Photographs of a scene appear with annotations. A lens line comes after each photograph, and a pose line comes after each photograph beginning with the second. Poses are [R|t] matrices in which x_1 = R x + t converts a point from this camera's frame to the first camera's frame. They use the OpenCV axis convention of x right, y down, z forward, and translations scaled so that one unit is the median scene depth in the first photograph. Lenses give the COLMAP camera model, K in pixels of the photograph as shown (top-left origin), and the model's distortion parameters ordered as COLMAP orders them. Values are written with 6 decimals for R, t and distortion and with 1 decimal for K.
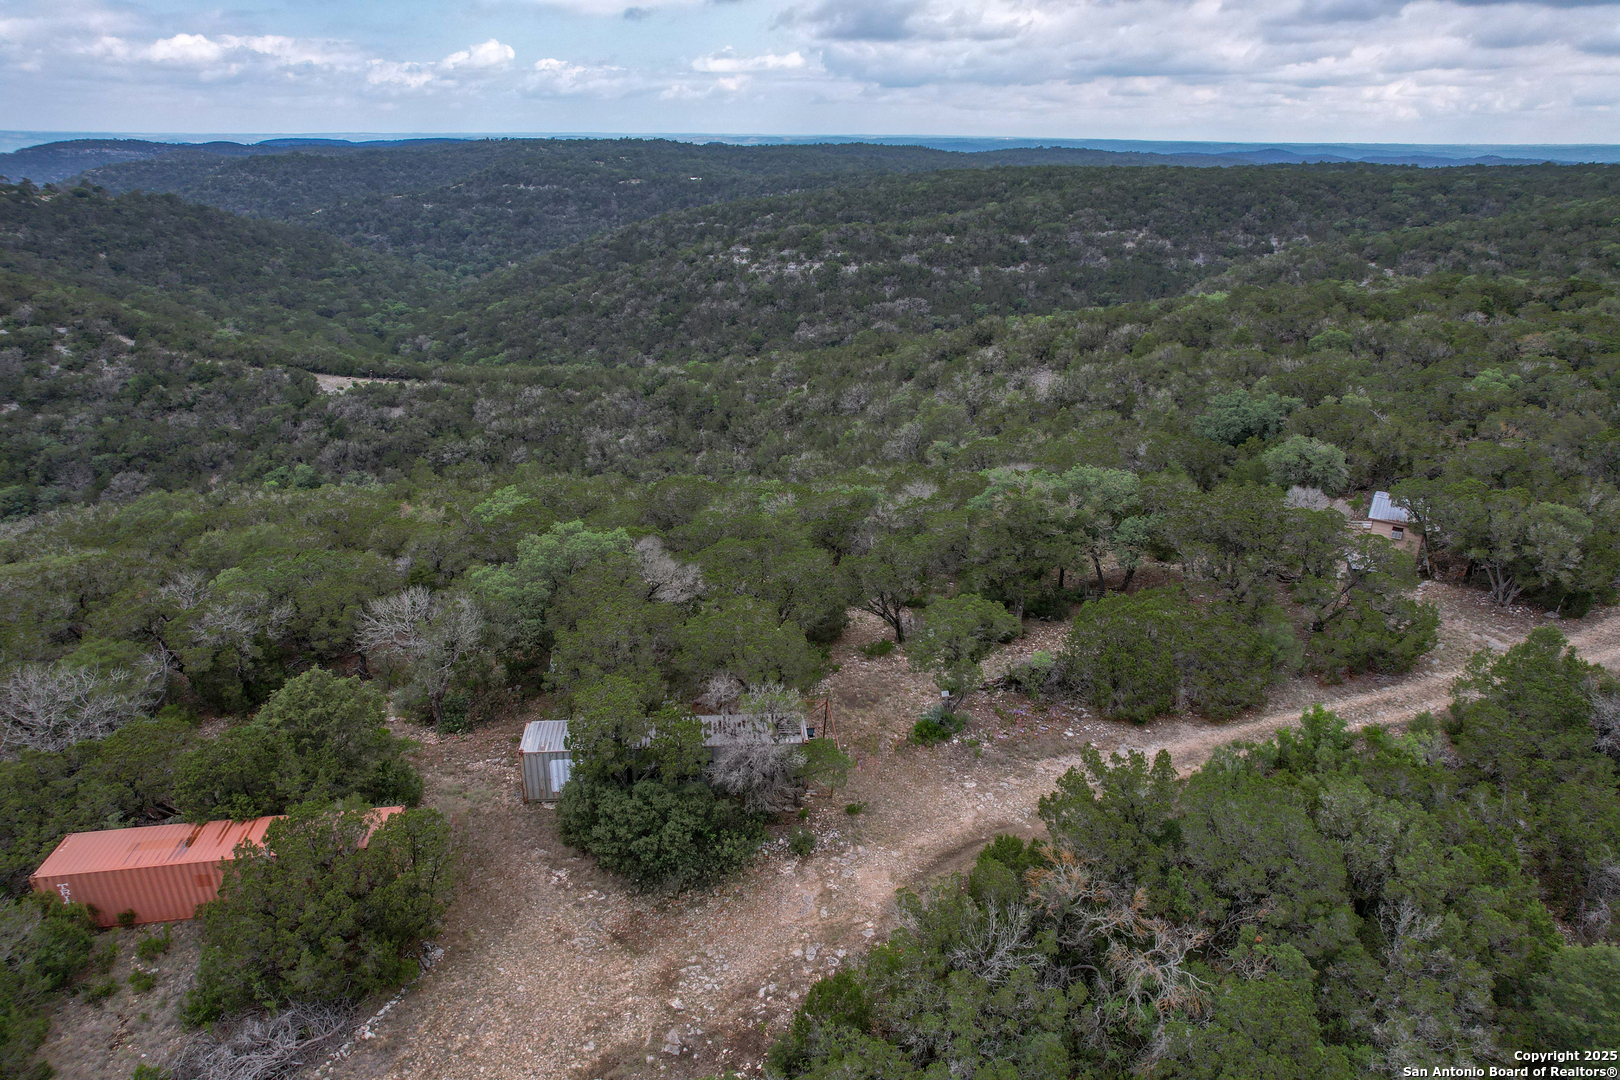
lens RADIAL K [[1037.9, 0, 810.0], [0, 1037.9, 540.0], [0, 0, 1]] dist [-0.083756, 0.079210]
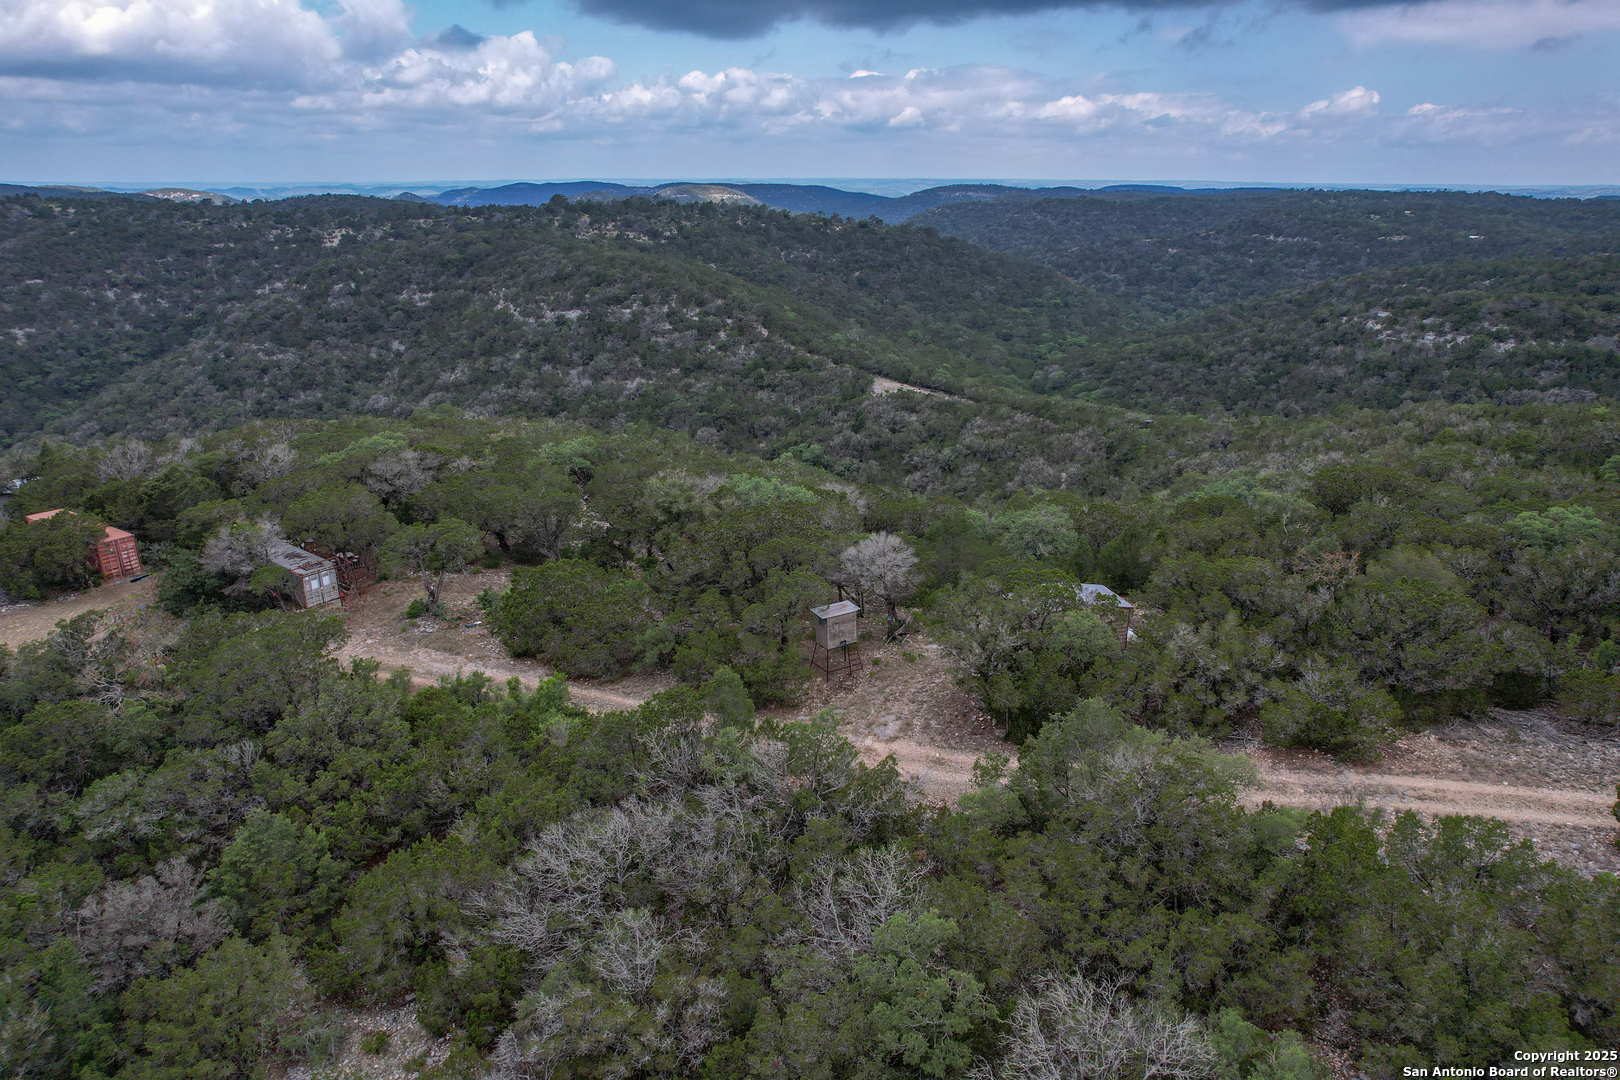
lens RADIAL K [[1040.8, 0, 810.0], [0, 1040.8, 540.0], [0, 0, 1]] dist [-0.106878, 0.099738]
pose [[0.741768, 0.217700, -0.634340, 0.133504], [-0.243956, 0.968639, 0.047158, -0.009219], [0.624712, 0.119771, 0.771615, 0.026836]]
